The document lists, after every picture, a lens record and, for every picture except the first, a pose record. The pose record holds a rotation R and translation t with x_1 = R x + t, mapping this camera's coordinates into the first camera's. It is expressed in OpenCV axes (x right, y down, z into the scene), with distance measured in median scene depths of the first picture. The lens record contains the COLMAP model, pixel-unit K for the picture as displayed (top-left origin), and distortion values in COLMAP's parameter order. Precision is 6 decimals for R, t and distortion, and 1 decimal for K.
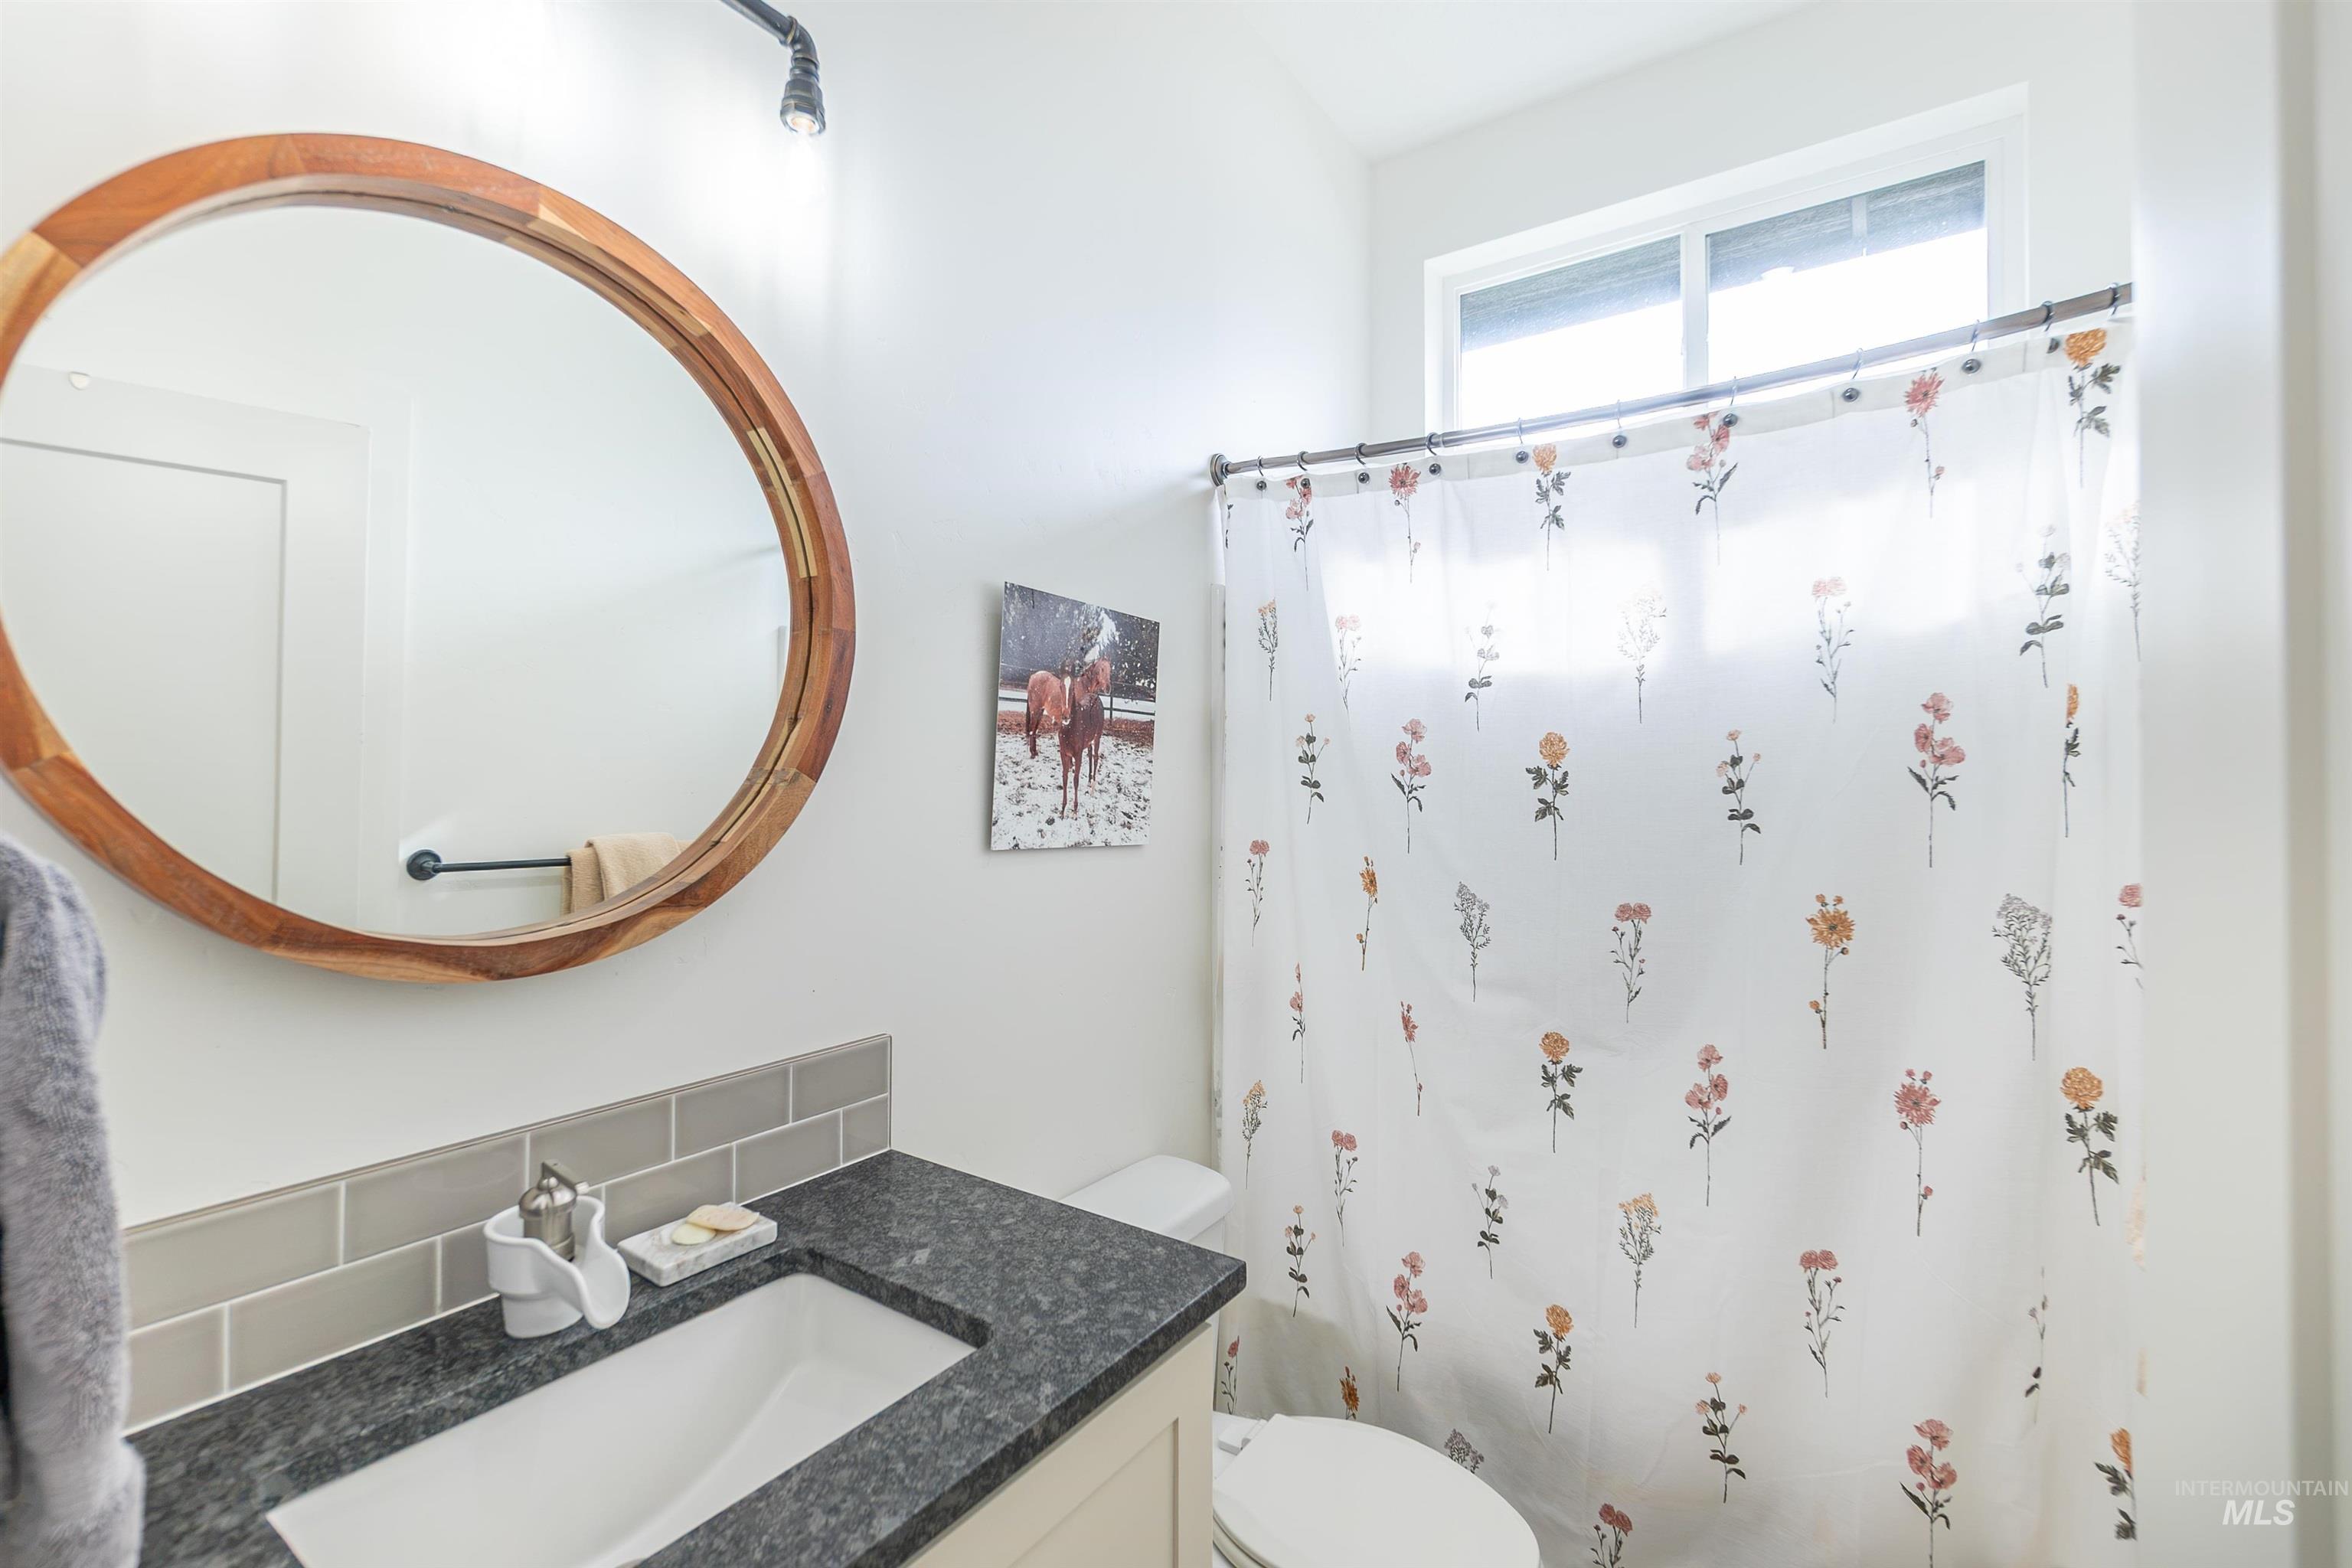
lens RADIAL K [[1036.7, 0, 1159.5], [0, 1036.7, 778.9], [0, 0, 1]] dist [-0.002977, -0.000113]
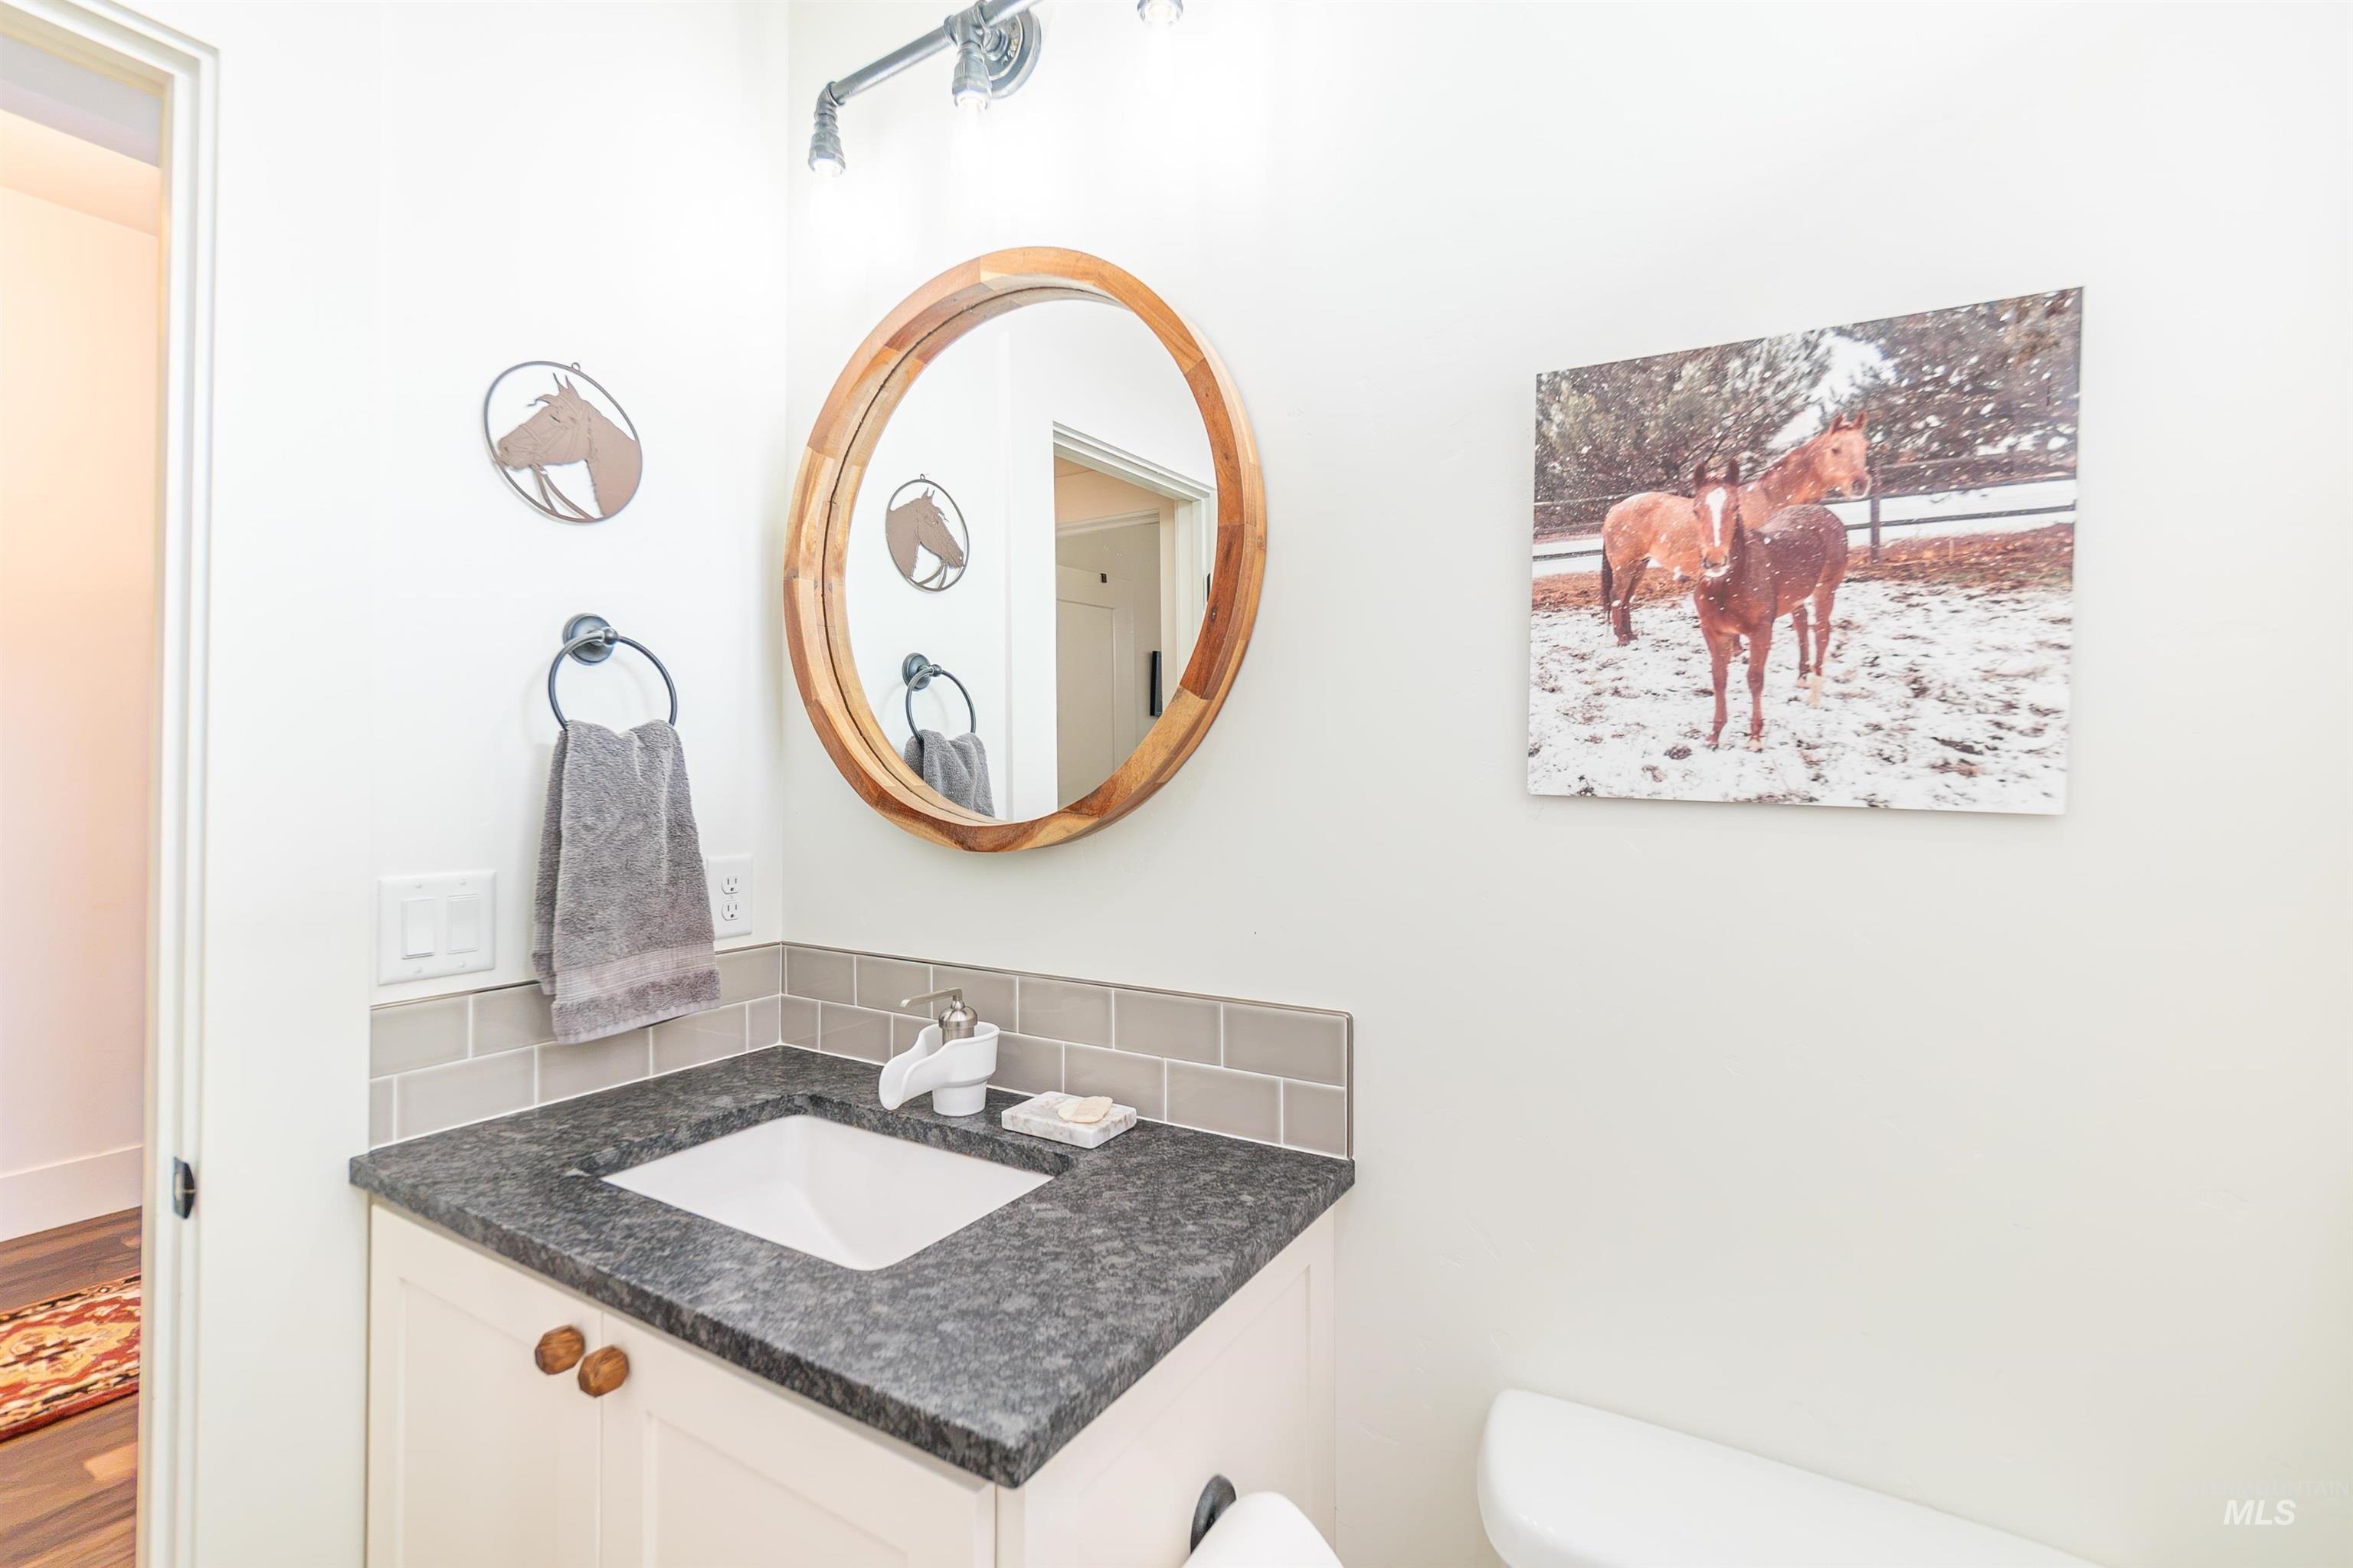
lens RADIAL K [[1037.1, 0, 1163.6], [0, 1037.1, 772.7], [0, 0, 1]] dist [-0.002977, -0.000113]
pose [[0.067502, -0.005510, -0.997704, 0.431700], [-0.004771, 0.999972, -0.005845, 0.055201], [0.997708, 0.005155, 0.067474, 0.665551]]
